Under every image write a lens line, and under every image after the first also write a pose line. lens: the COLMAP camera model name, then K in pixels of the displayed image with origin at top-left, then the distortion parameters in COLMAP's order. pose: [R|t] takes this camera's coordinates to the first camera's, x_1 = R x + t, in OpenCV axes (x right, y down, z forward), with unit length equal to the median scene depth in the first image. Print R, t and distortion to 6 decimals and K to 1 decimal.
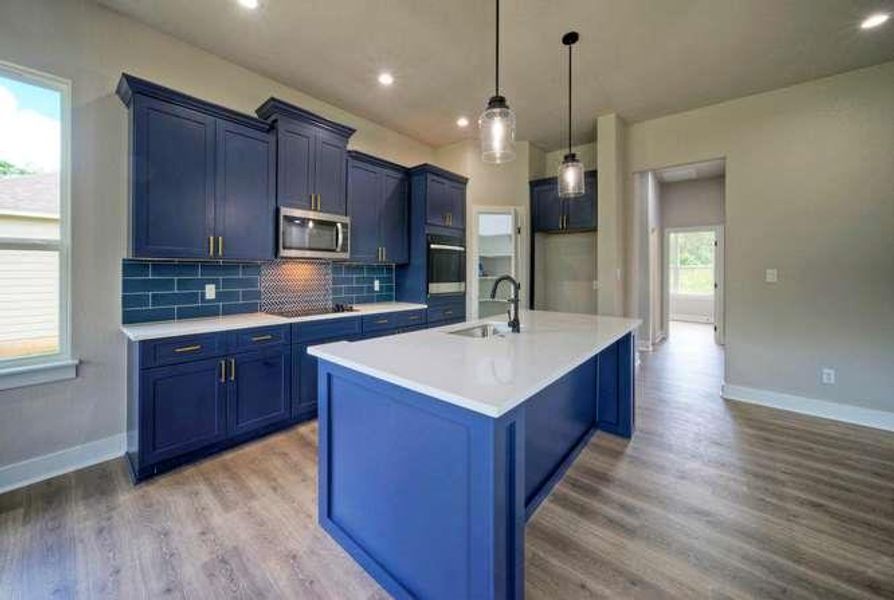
lens RADIAL K [[328.9, 0, 460.7], [0, 328.9, 270.9], [0, 0, 1]] dist [0.001584, 0.000260]
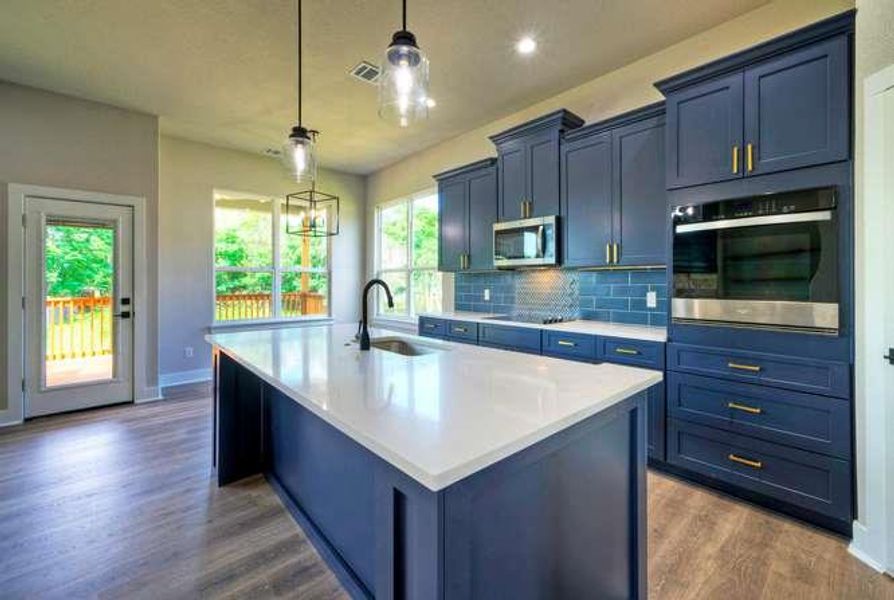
lens RADIAL K [[367.9, 0, 439.8], [0, 367.9, 280.4], [0, 0, 1]] dist [0.000677, 0.000102]
pose [[-0.199066, -0.012870, -0.979902, 0.865893], [0.001864, 0.999907, -0.013511, 0.023867], [0.979984, -0.004516, -0.199023, 1.164271]]
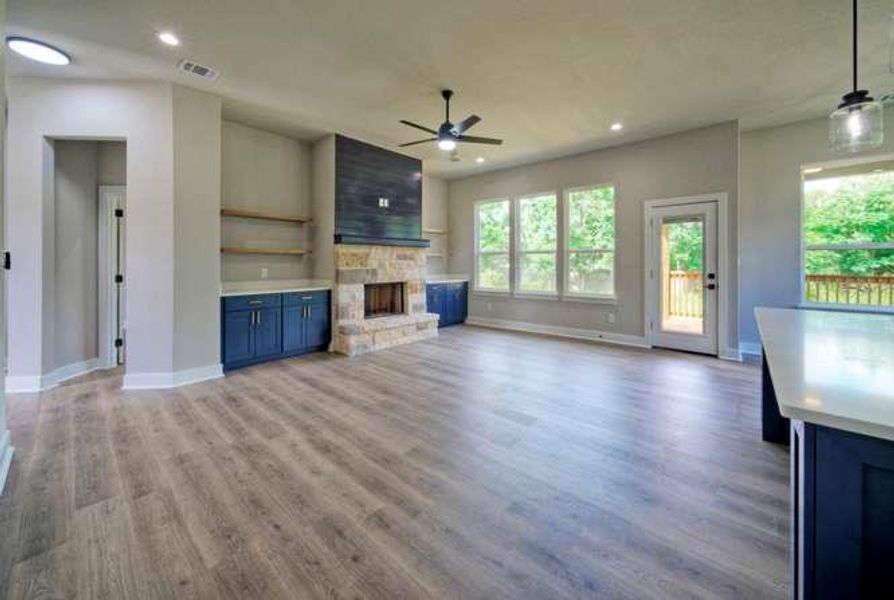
lens RADIAL K [[342.3, 0, 449.2], [0, 342.3, 263.5], [0, 0, 1]] dist [-0.020452, 0.011426]
pose [[-0.998403, -0.007285, 0.056026, 0.915169], [-0.007113, 0.999969, 0.003262, 0.023816], [-0.056048, 0.002858, -0.998424, 1.455601]]
